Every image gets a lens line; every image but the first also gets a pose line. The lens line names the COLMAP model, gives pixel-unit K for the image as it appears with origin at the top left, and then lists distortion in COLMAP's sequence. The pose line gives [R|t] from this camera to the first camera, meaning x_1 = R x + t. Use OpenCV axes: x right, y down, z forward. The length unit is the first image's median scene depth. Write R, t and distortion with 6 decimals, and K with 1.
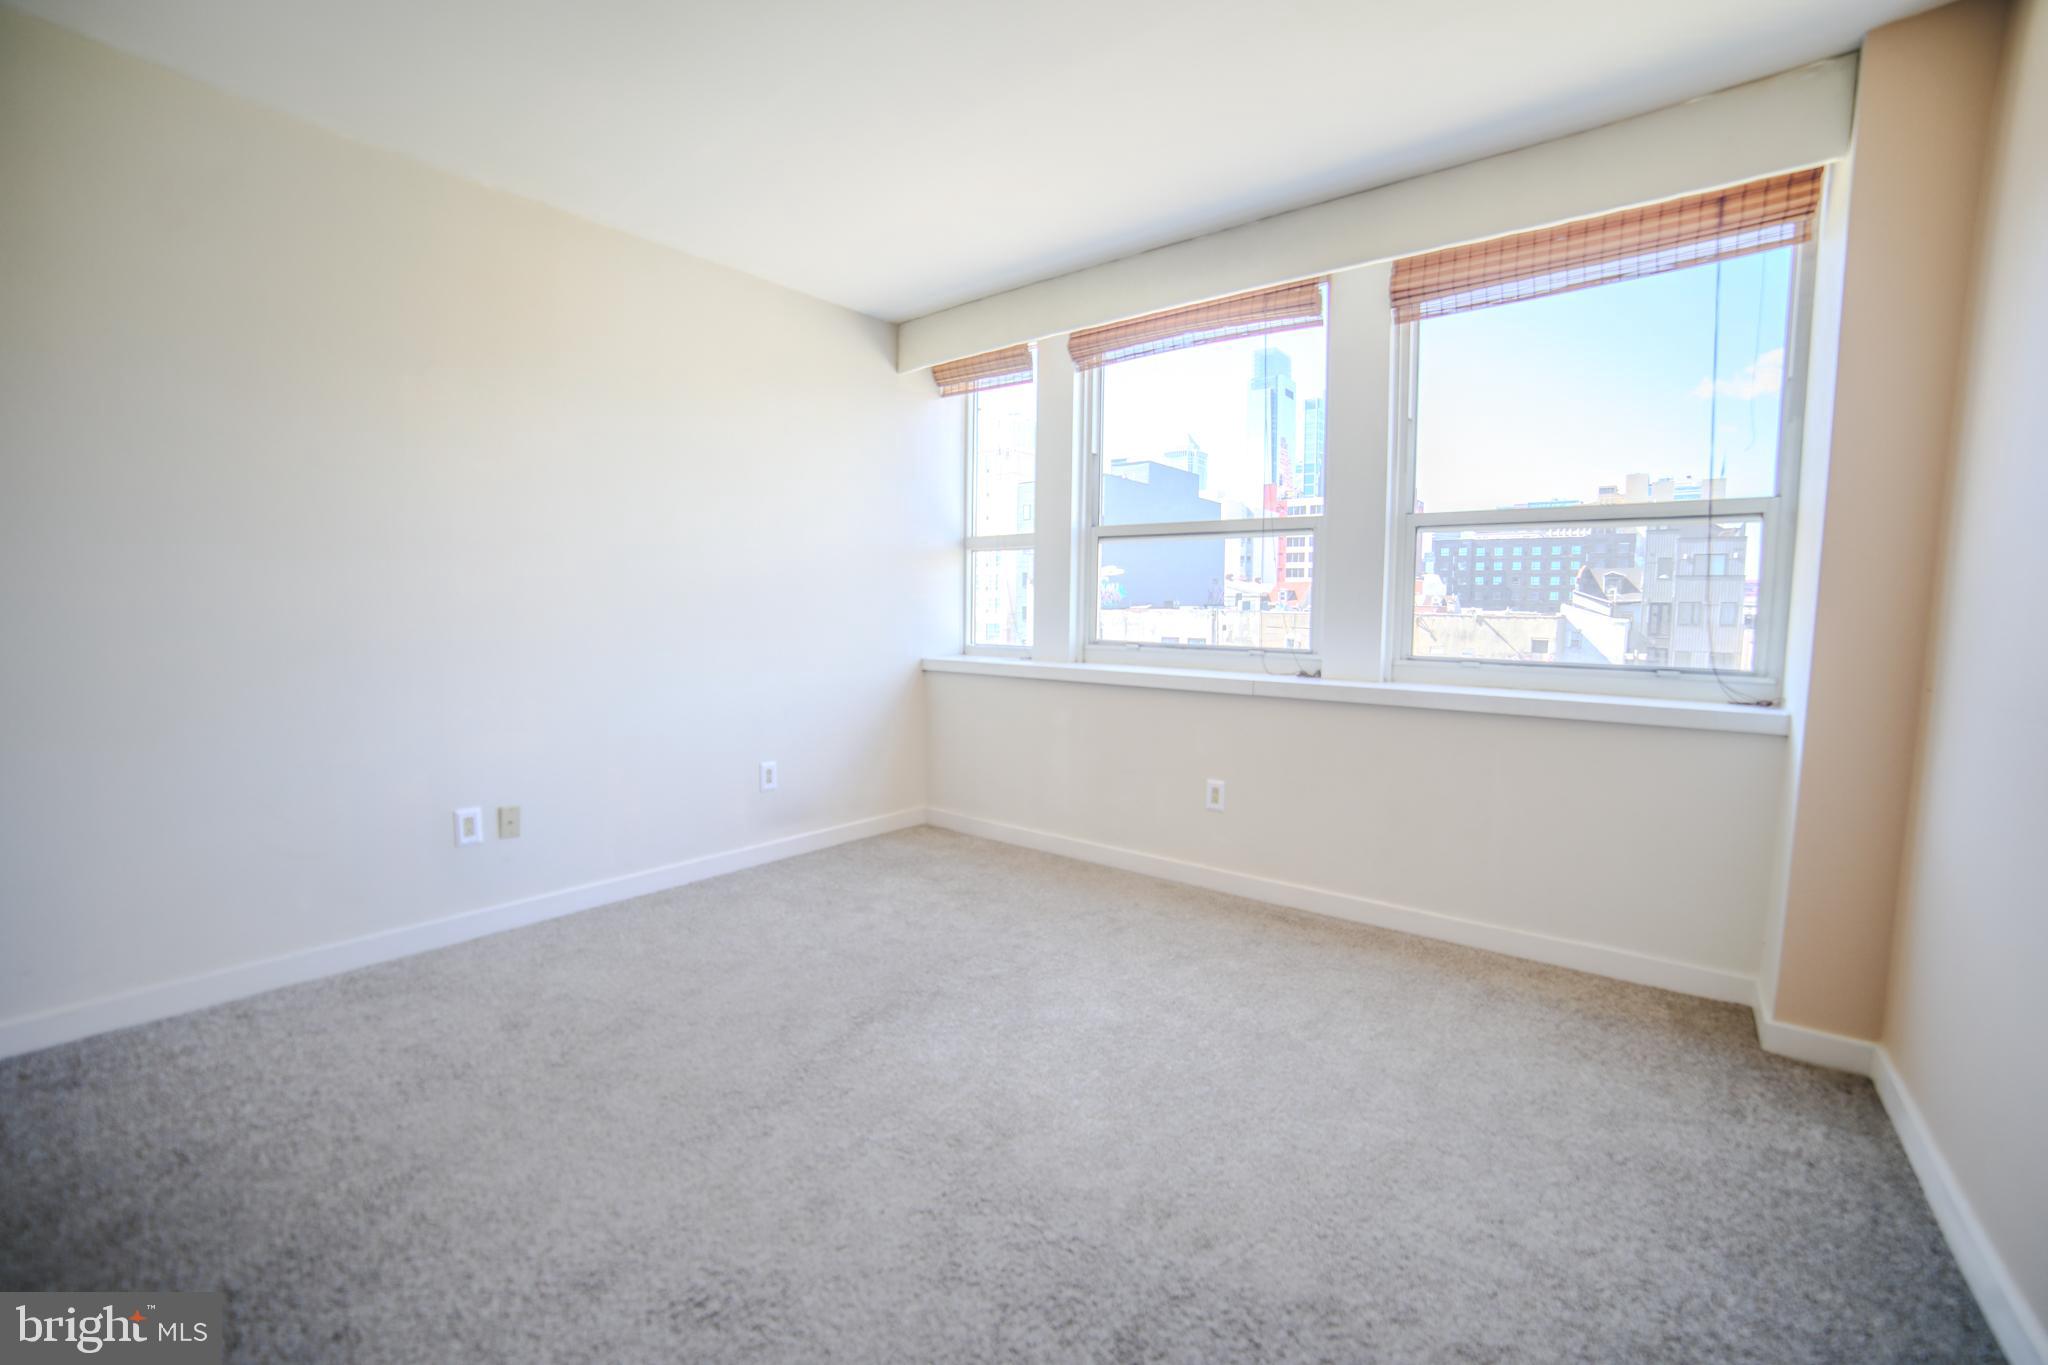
lens RADIAL K [[857.9, 0, 1026.9], [0, 857.9, 689.3], [0, 0, 1]] dist [-0.076819, 0.000442]
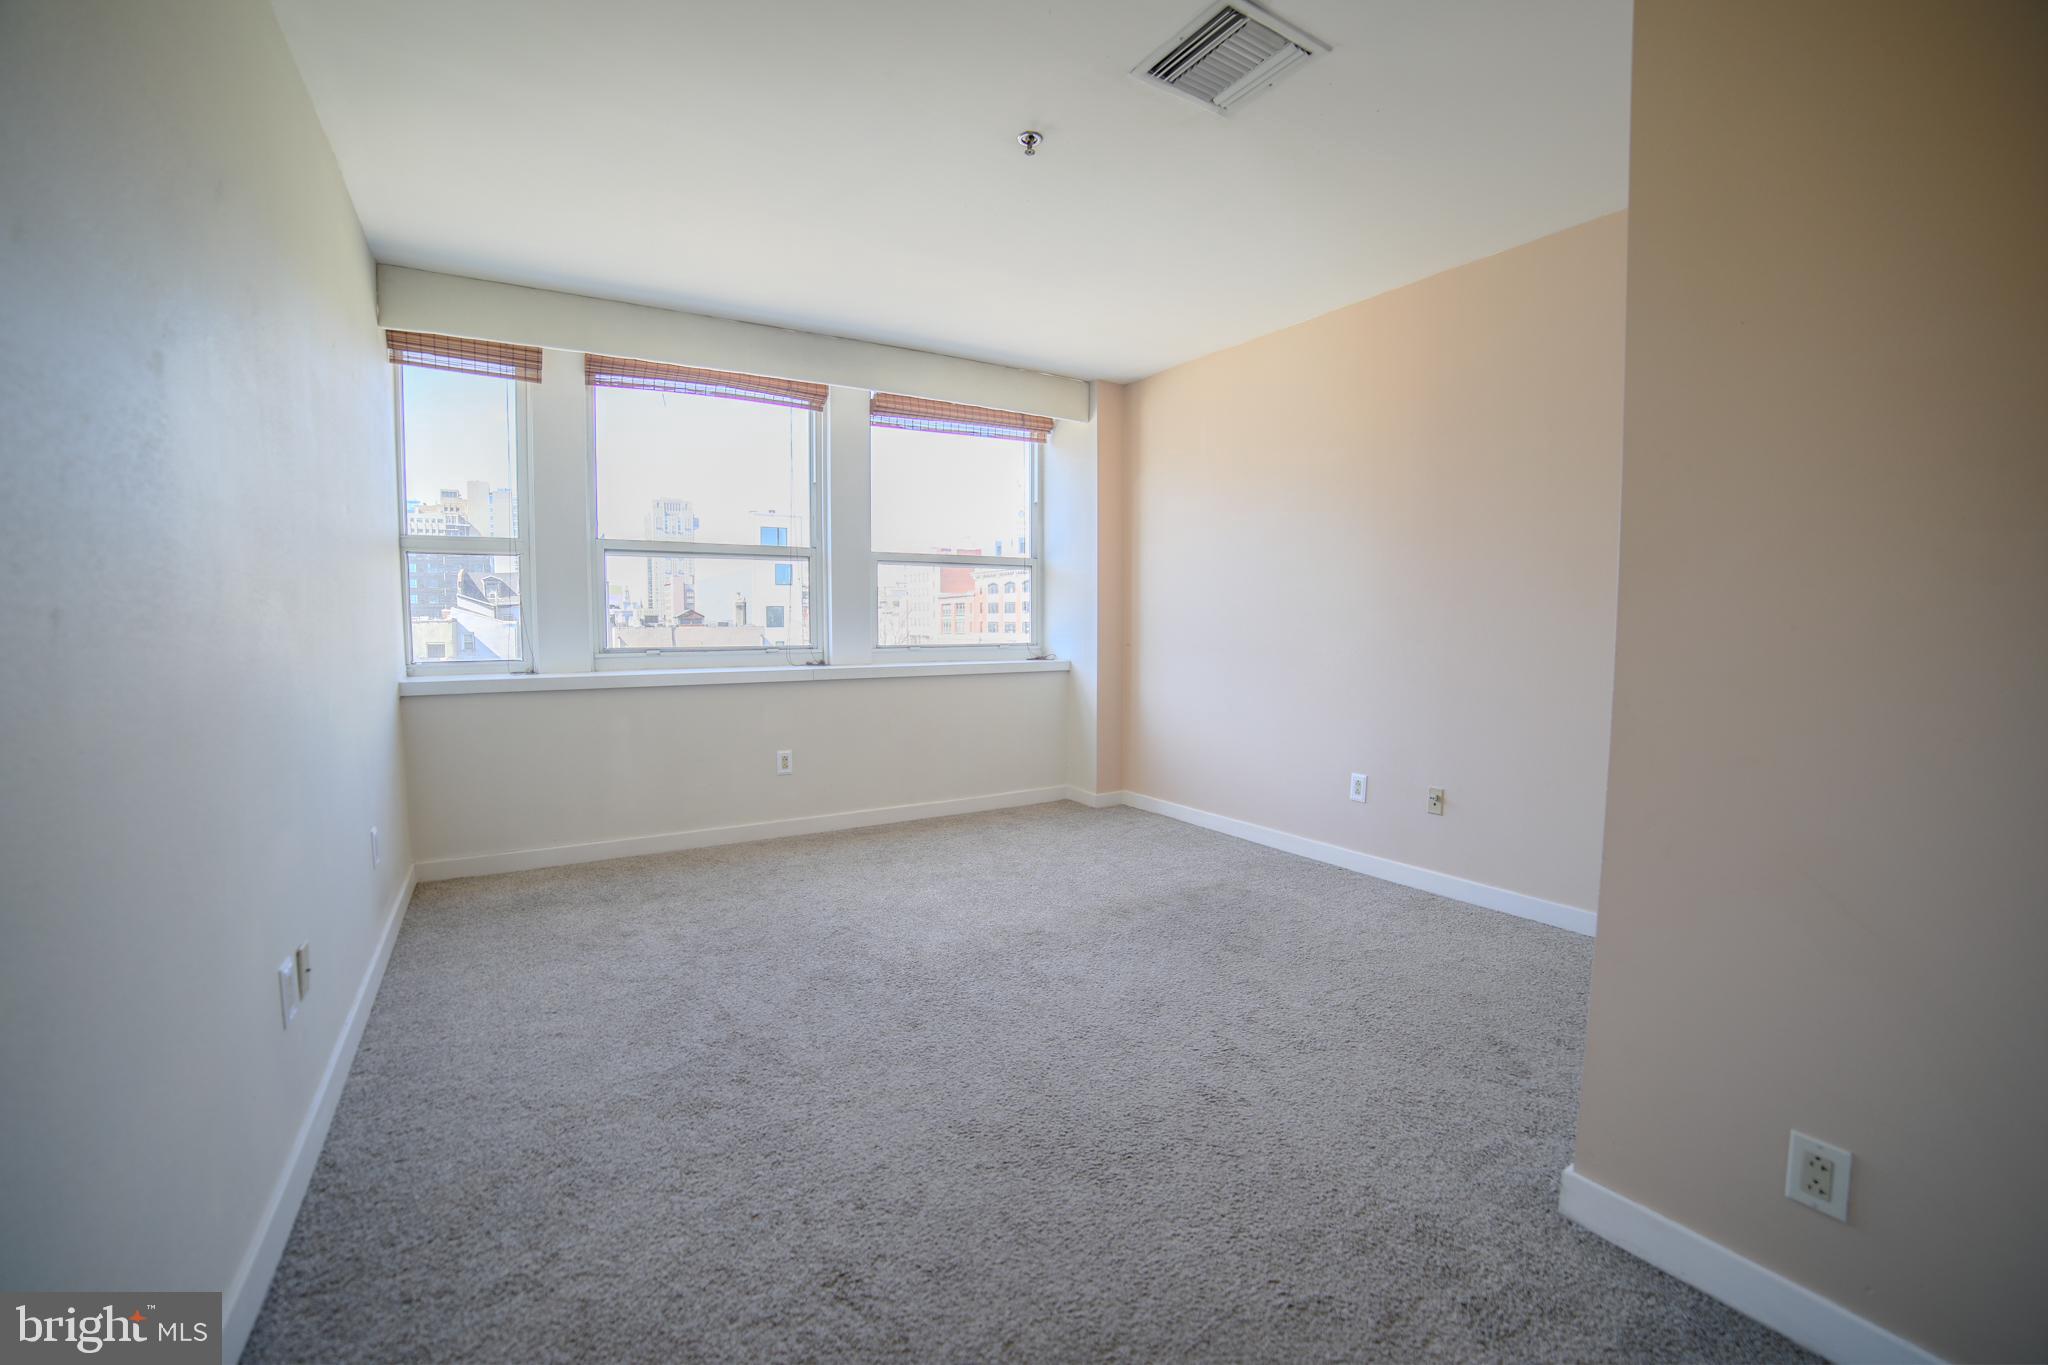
lens RADIAL K [[857.9, 0, 1026.9], [0, 857.9, 689.3], [0, 0, 1]] dist [-0.076819, 0.000442]
pose [[0.323045, -0.088845, 0.942204, -0.845249], [0.091383, 0.993860, 0.062385, -0.030861], [-0.941961, 0.065949, 0.329180, 0.229080]]
